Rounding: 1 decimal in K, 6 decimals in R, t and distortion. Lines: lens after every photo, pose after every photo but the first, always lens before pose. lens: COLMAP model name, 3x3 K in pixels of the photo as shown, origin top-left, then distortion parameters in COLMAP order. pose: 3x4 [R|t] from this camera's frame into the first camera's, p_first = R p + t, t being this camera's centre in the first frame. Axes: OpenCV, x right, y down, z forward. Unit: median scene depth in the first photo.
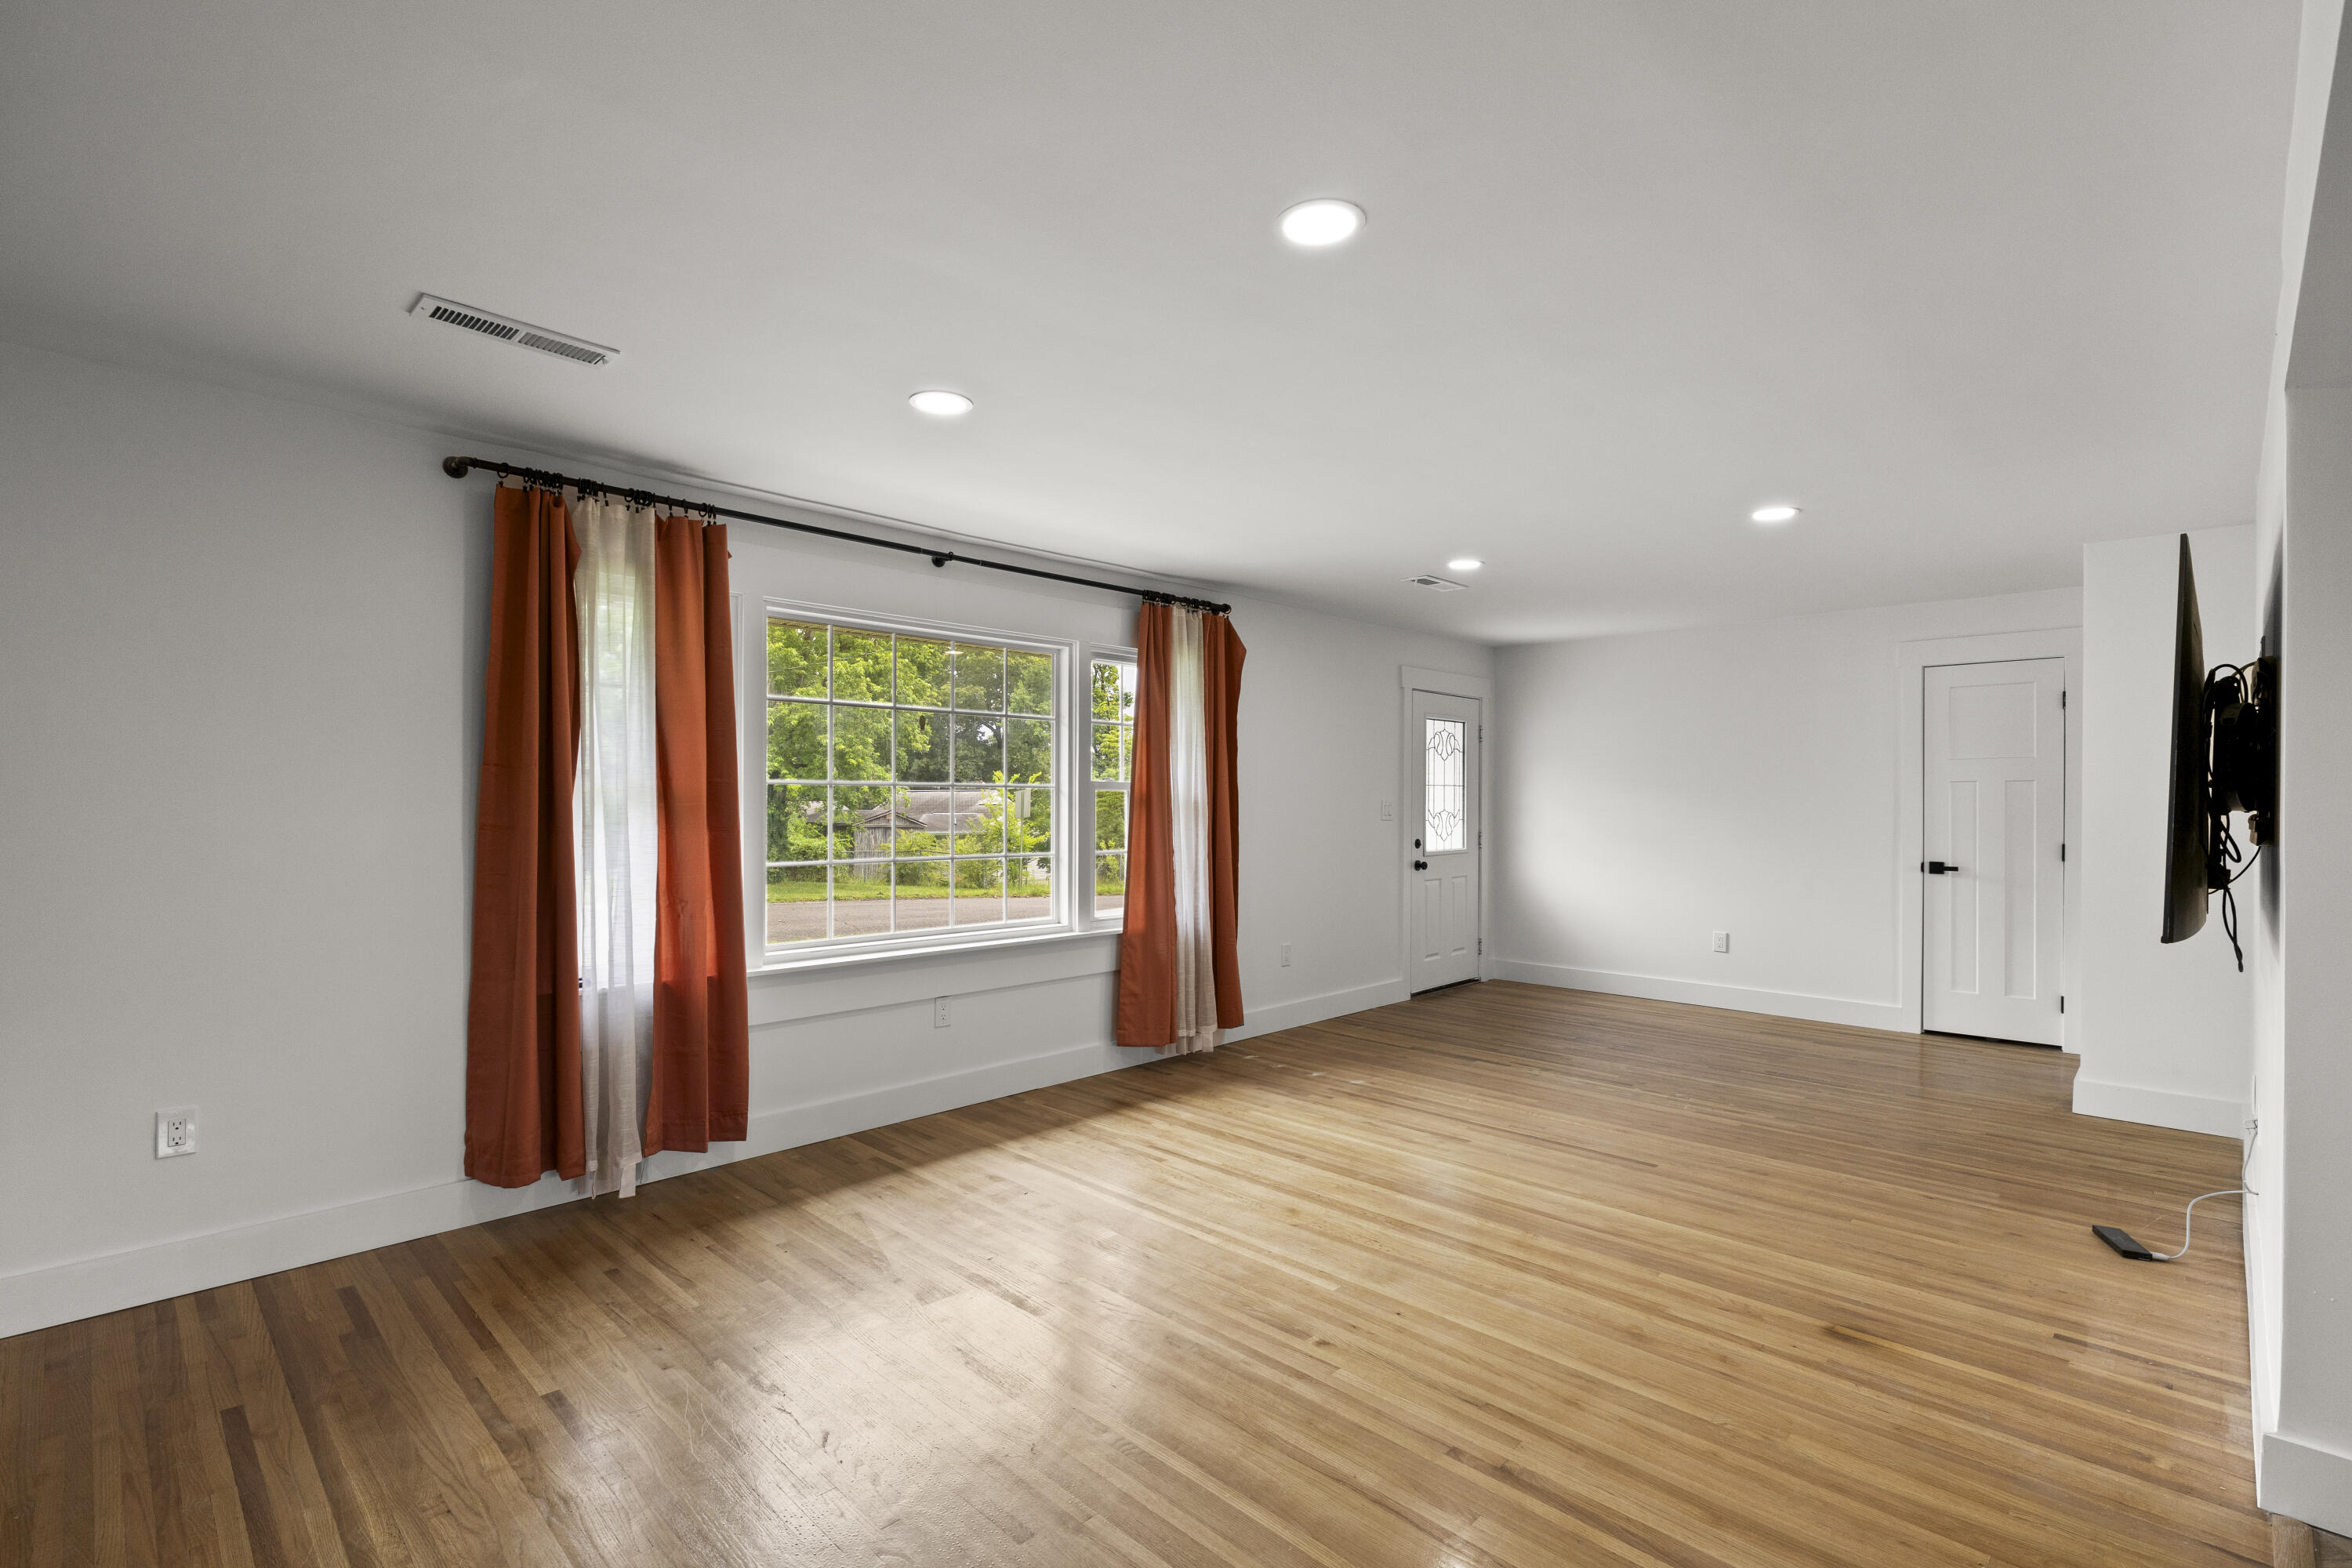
lens RADIAL K [[1068.5, 0, 1180.9], [0, 1068.5, 791.0], [0, 0, 1]] dist [0.002942, 0.000911]
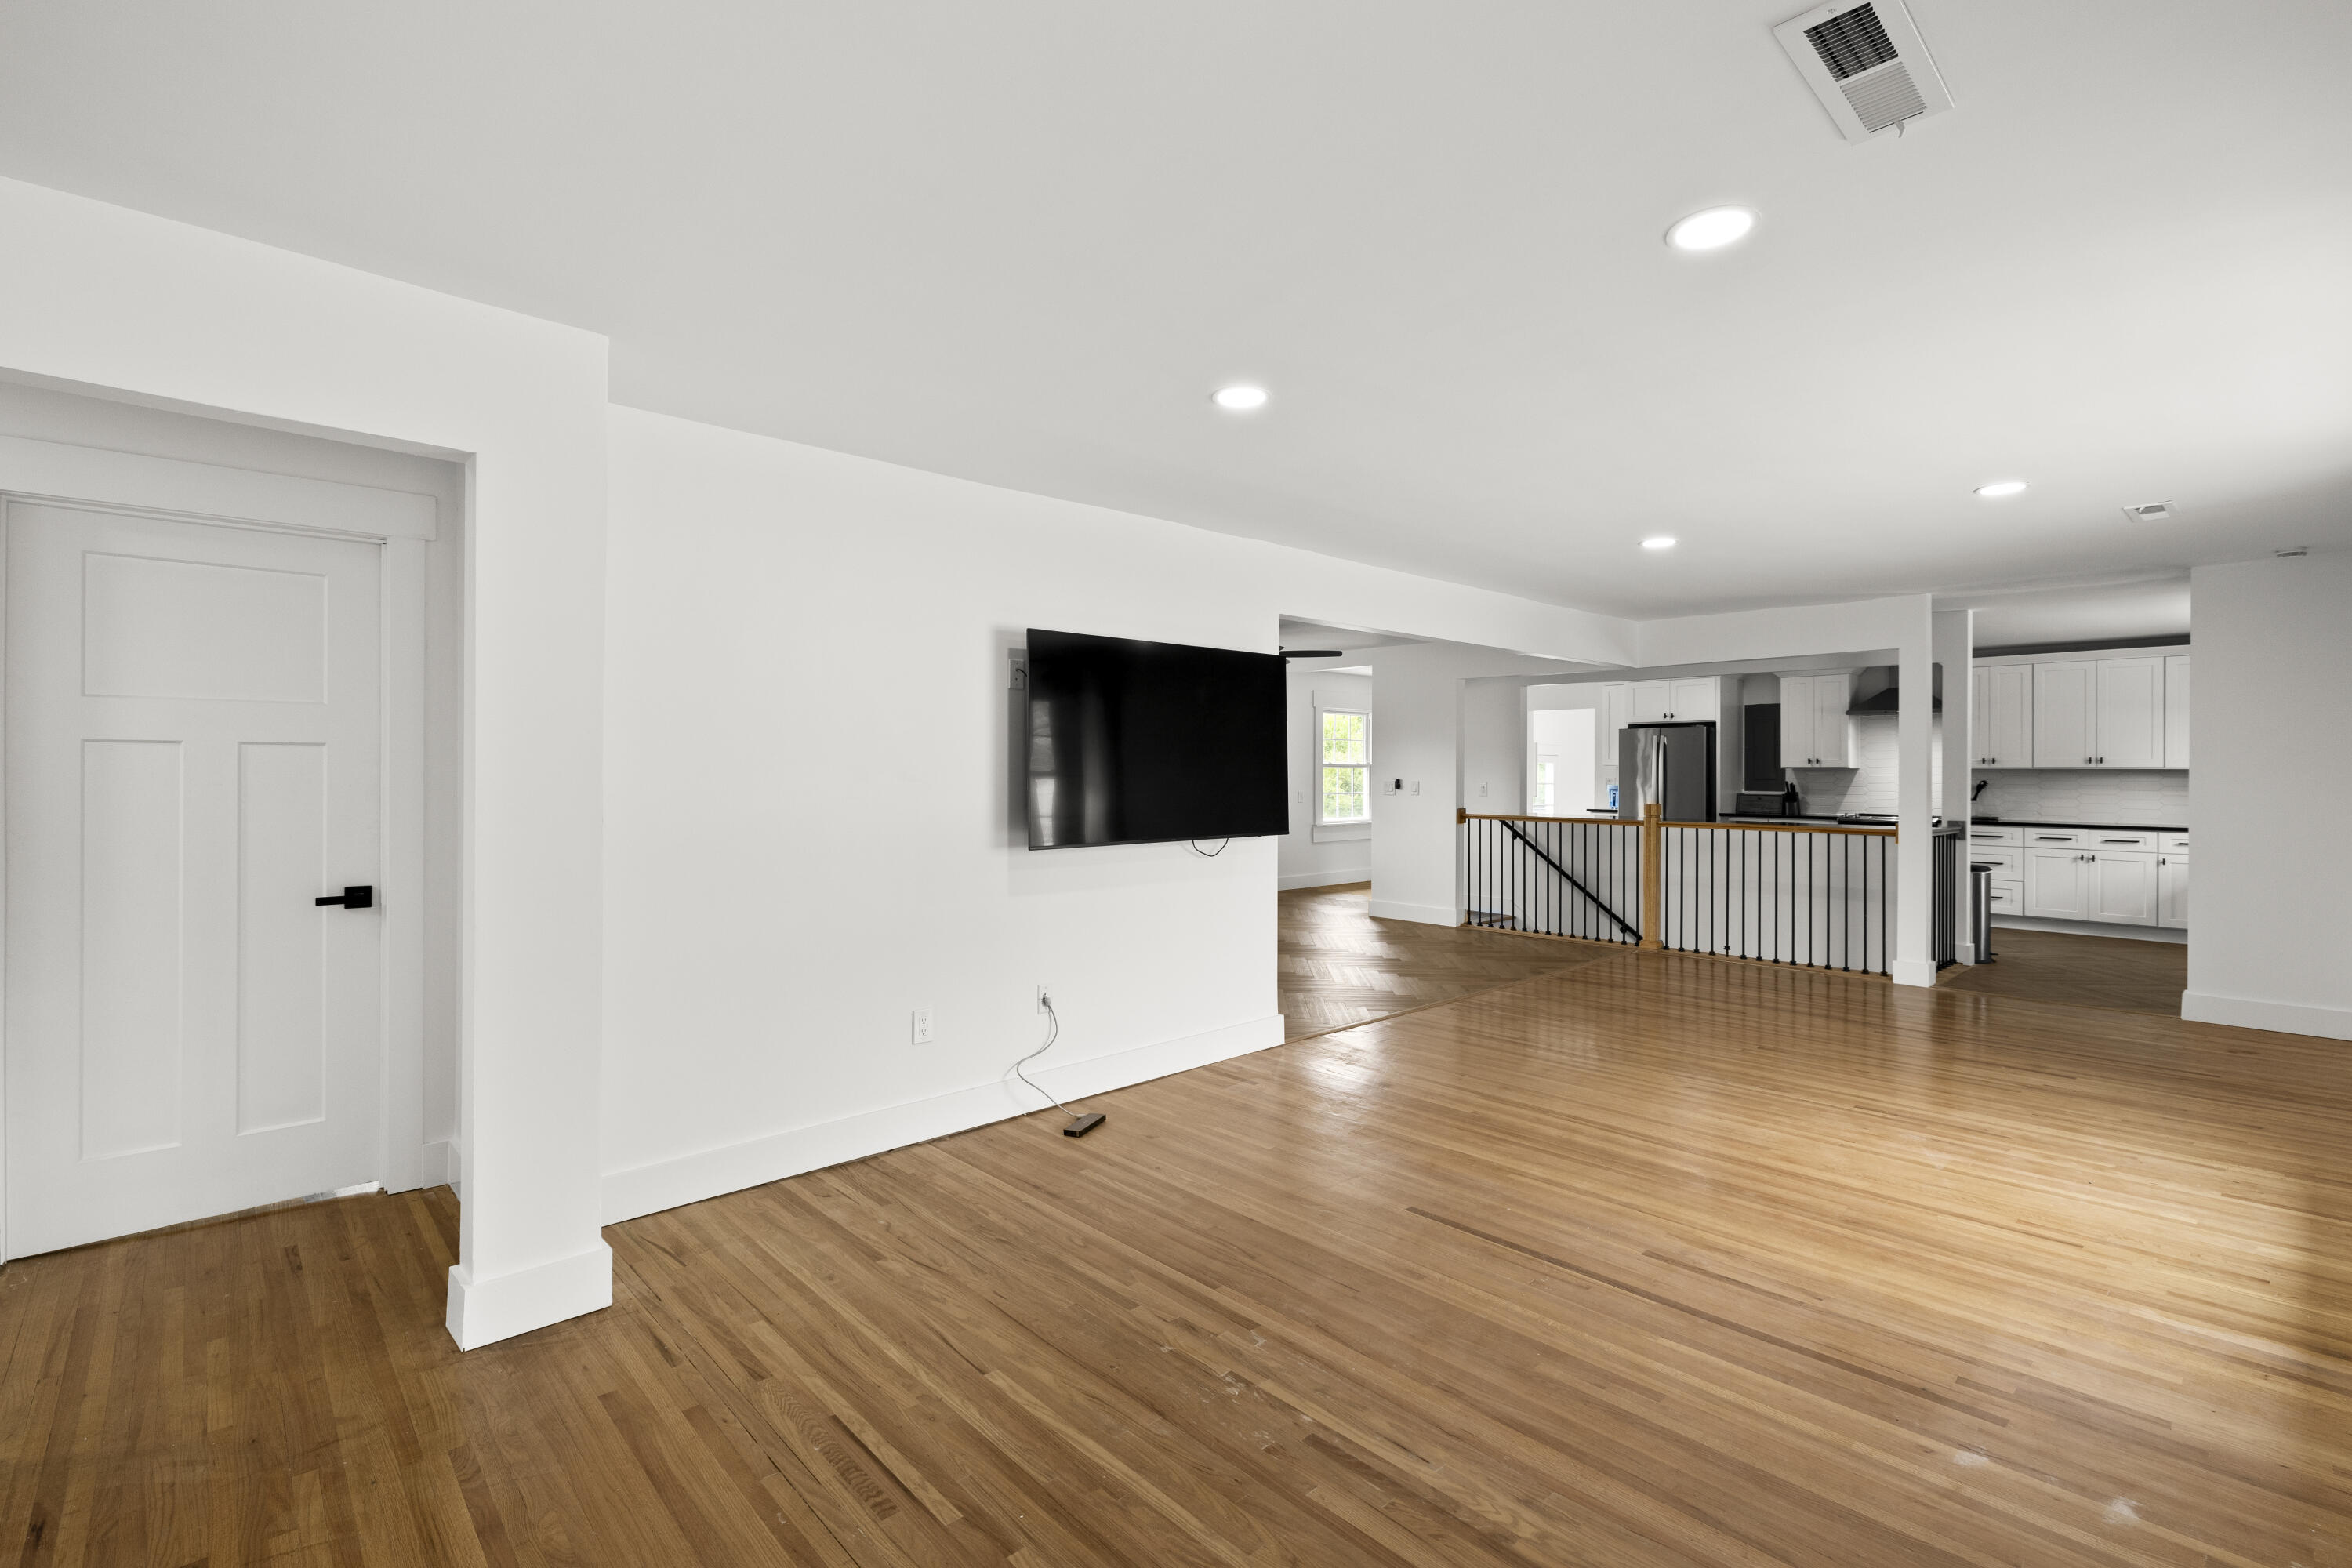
lens RADIAL K [[1068.5, 0, 1197.3], [0, 1068.5, 771.7], [0, 0, 1]] dist [0.002942, 0.000911]
pose [[-0.999392, -0.008269, 0.033863, 0.619219], [-0.008262, 0.999966, 0.000326, 0.010392], [-0.033864, 0.000046, -0.999426, 1.951926]]
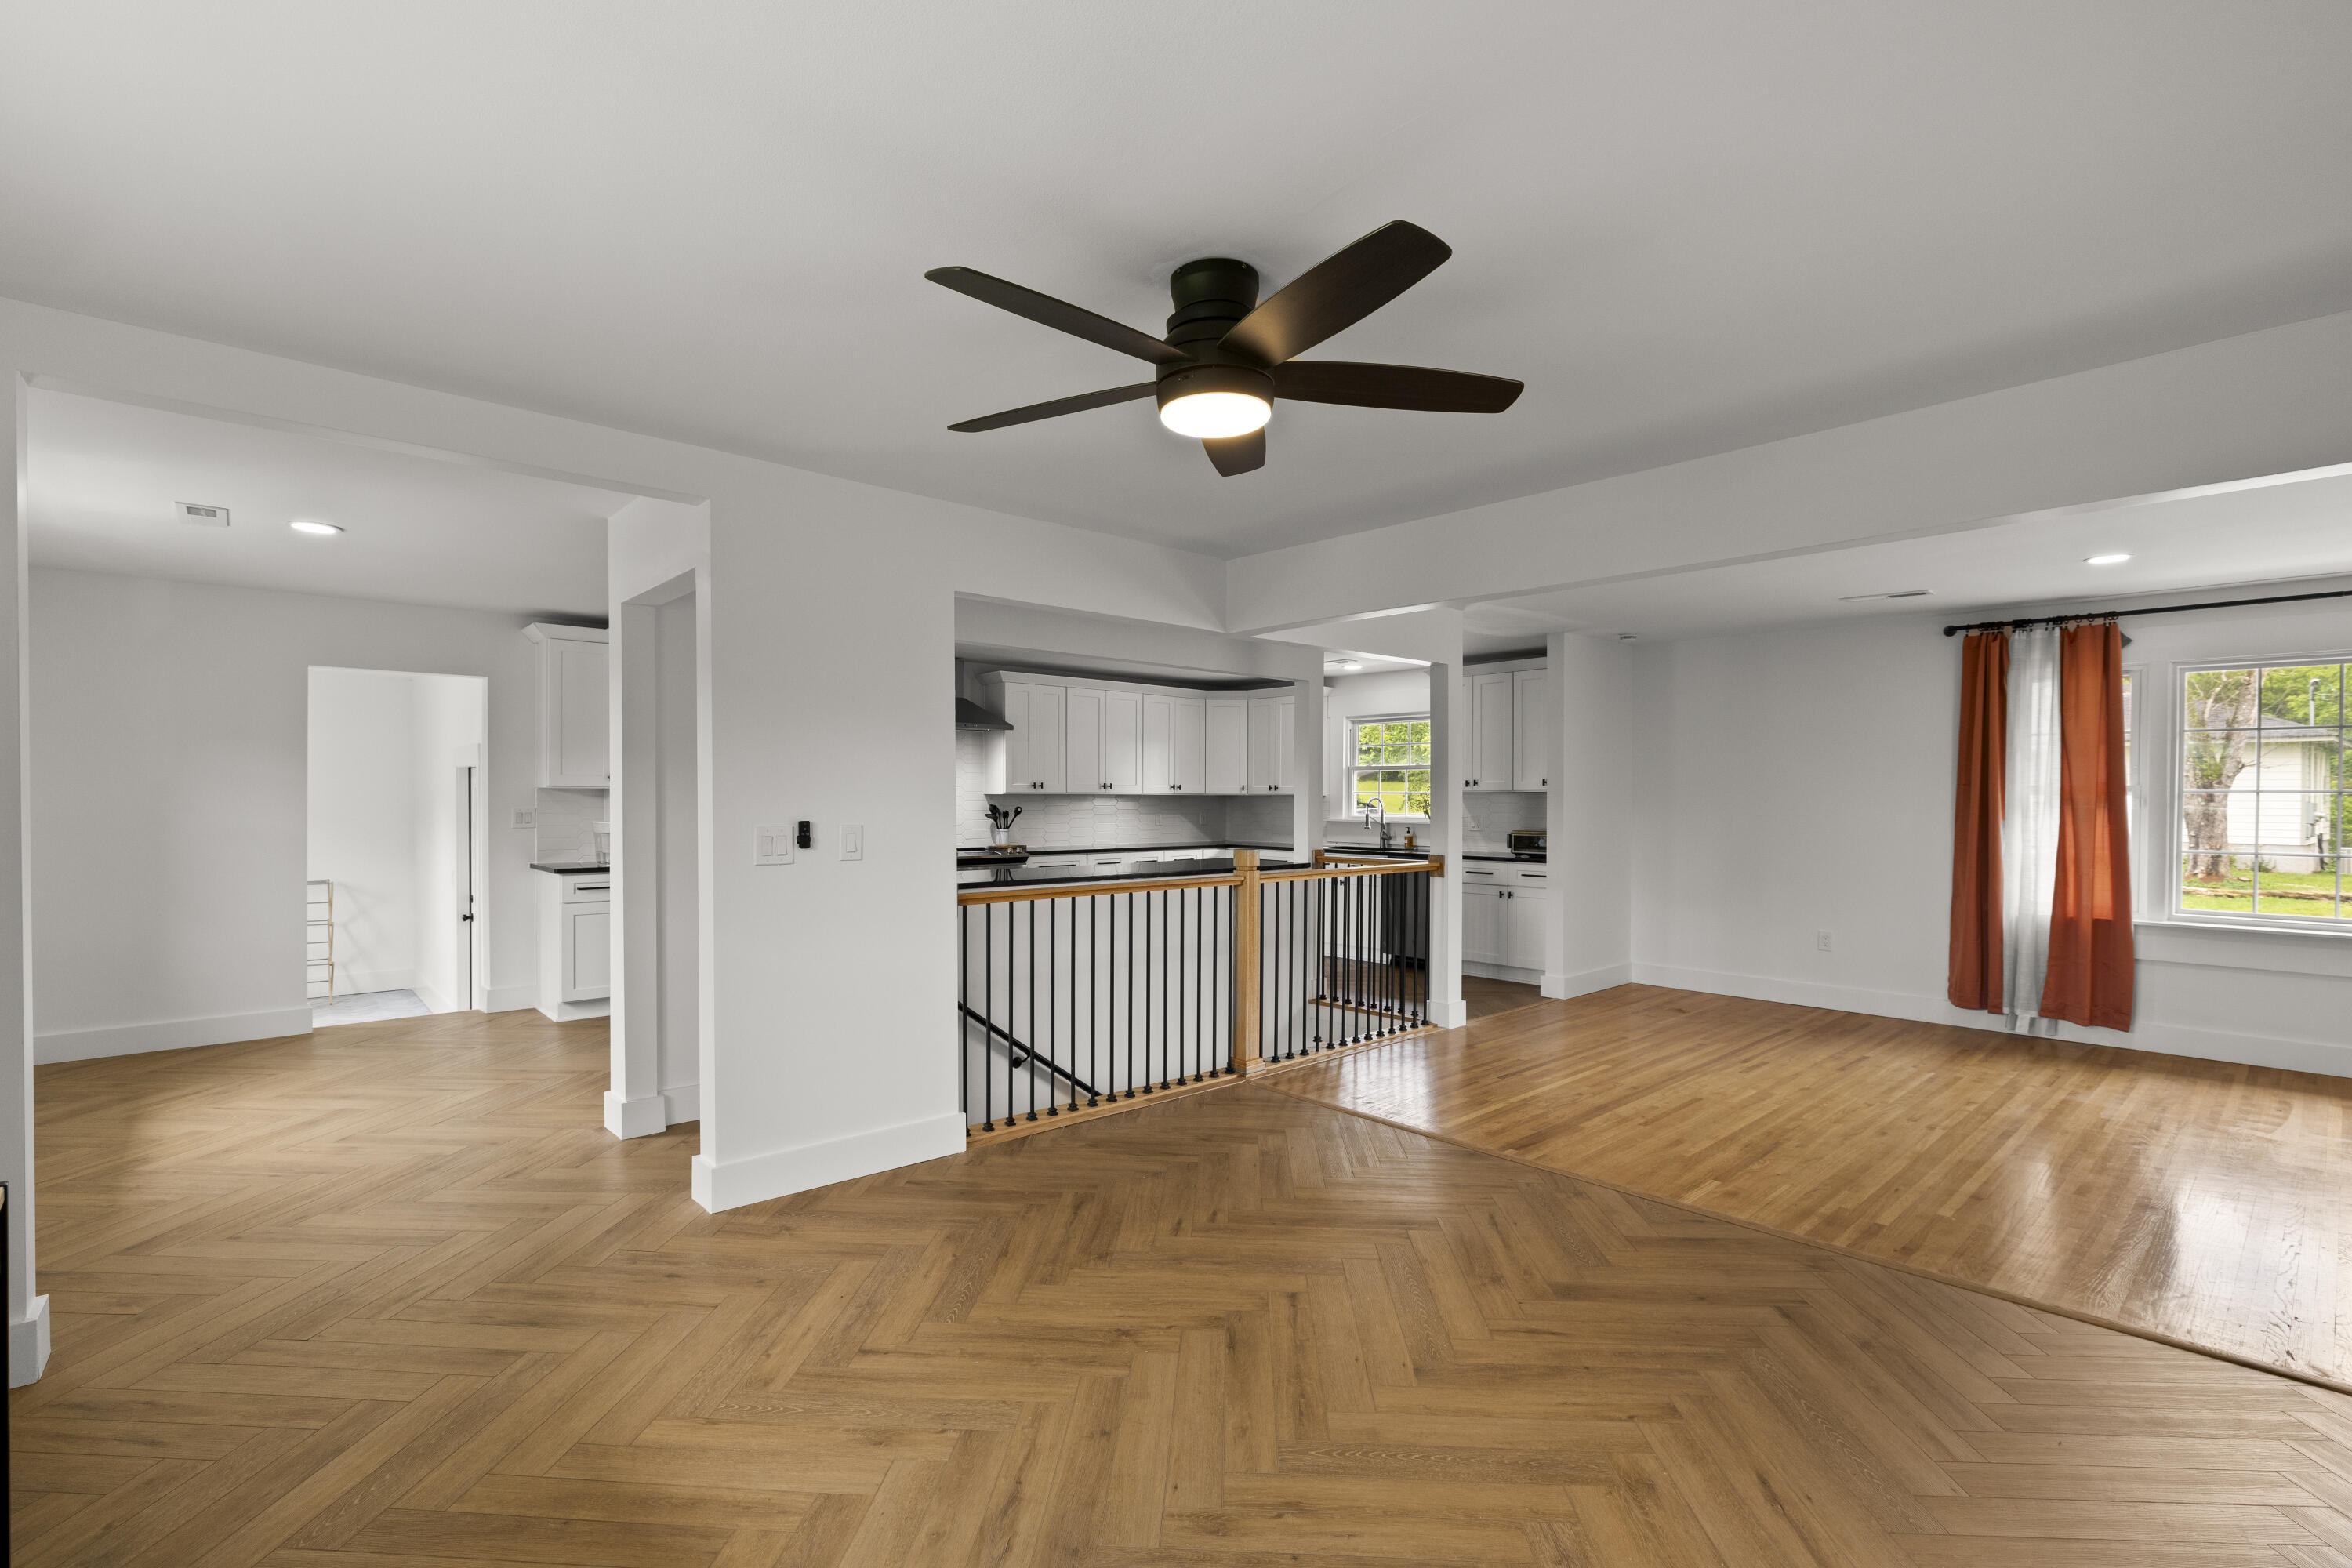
lens RADIAL K [[1068.5, 0, 1189.7], [0, 1068.5, 807.3], [0, 0, 1]] dist [0.002942, 0.000911]
pose [[-0.052461, 0.009214, -0.998580, 1.201594], [0.001878, 0.999957, 0.009128, -0.005449], [0.998621, -0.001396, -0.052476, -0.239680]]
